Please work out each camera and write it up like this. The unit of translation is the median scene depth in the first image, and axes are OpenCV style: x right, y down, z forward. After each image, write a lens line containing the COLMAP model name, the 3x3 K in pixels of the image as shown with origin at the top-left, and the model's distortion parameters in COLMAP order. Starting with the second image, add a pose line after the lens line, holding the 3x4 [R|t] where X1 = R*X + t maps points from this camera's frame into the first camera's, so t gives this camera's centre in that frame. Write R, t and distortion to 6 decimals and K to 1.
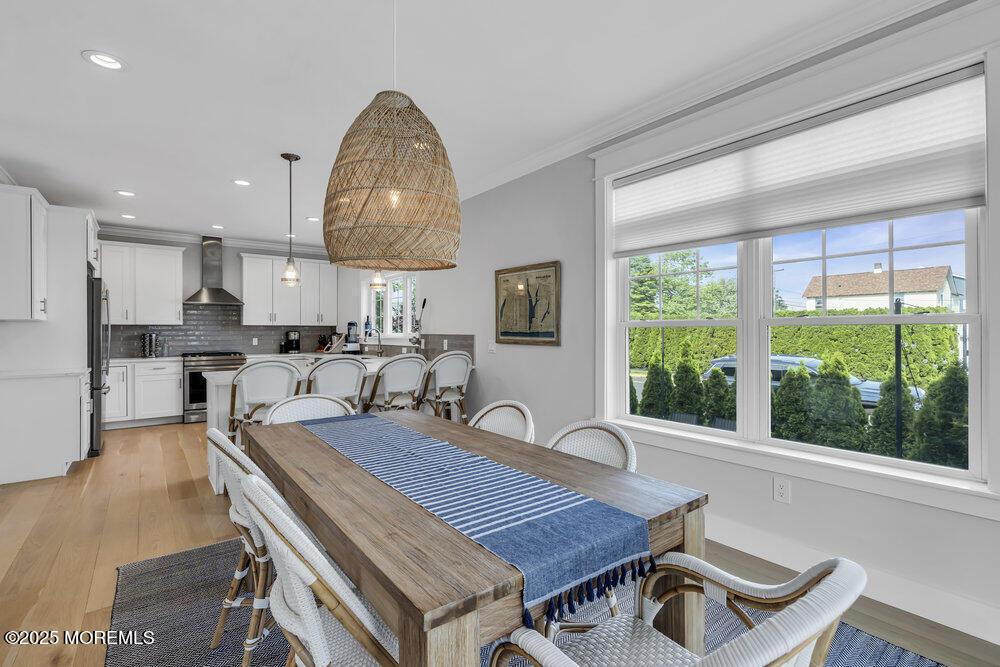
lens RADIAL K [[451.7, 0, 503.8], [0, 451.7, 328.4], [0, 0, 1]] dist [-0.000205, 0.000107]
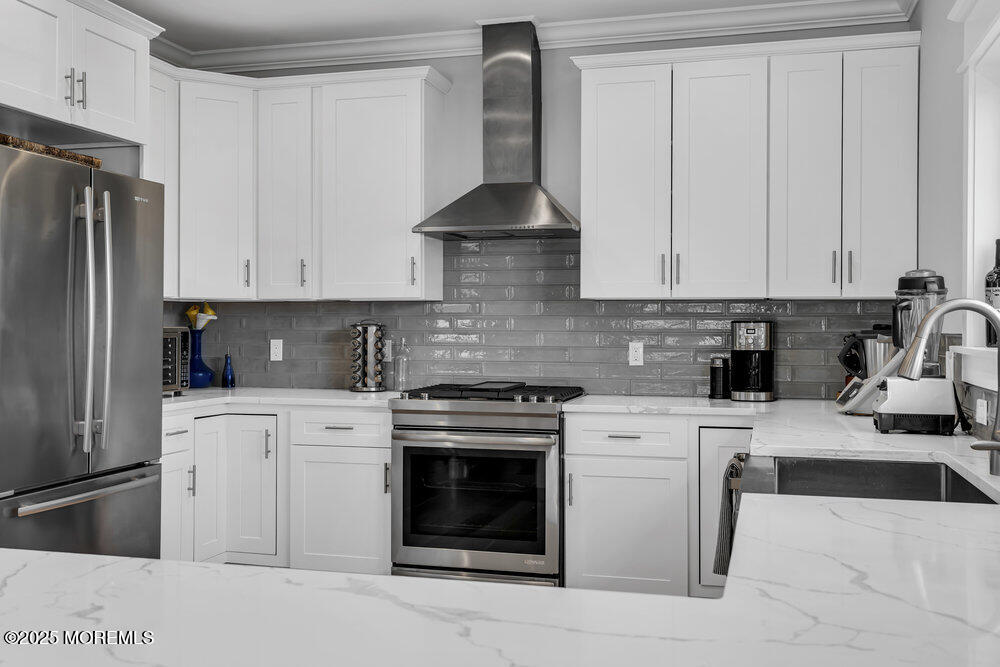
lens RADIAL K [[977.3, 0, 500.0], [0, 977.3, 333.5], [0, 0, 1]] dist [-0.006655, -0.006692]
pose [[0.596546, 0.011861, -0.802491, -0.103640], [0.002130, 0.999864, 0.016361, 0.005809], [0.802576, -0.011469, 0.596440, 0.646213]]
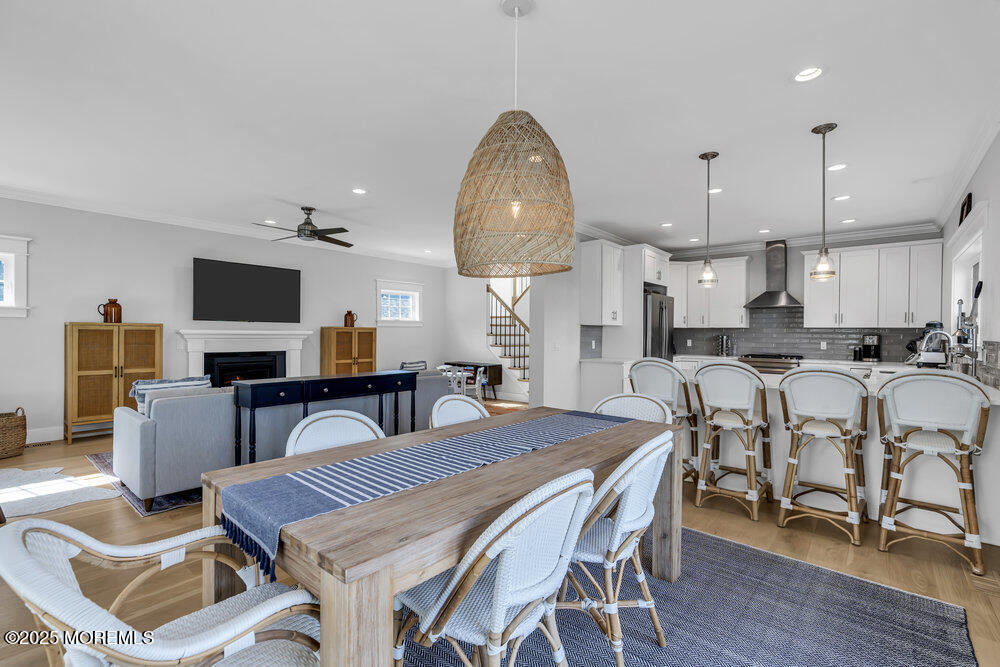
lens RADIAL K [[446.8, 0, 503.0], [0, 446.8, 337.4], [0, 0, 1]] dist [-0.002216, -0.000054]
pose [[0.201261, 0.013871, -0.979439, 0.235451], [-0.001209, 0.999902, 0.013912, 0.001005], [0.979537, -0.001616, 0.201258, 0.223867]]
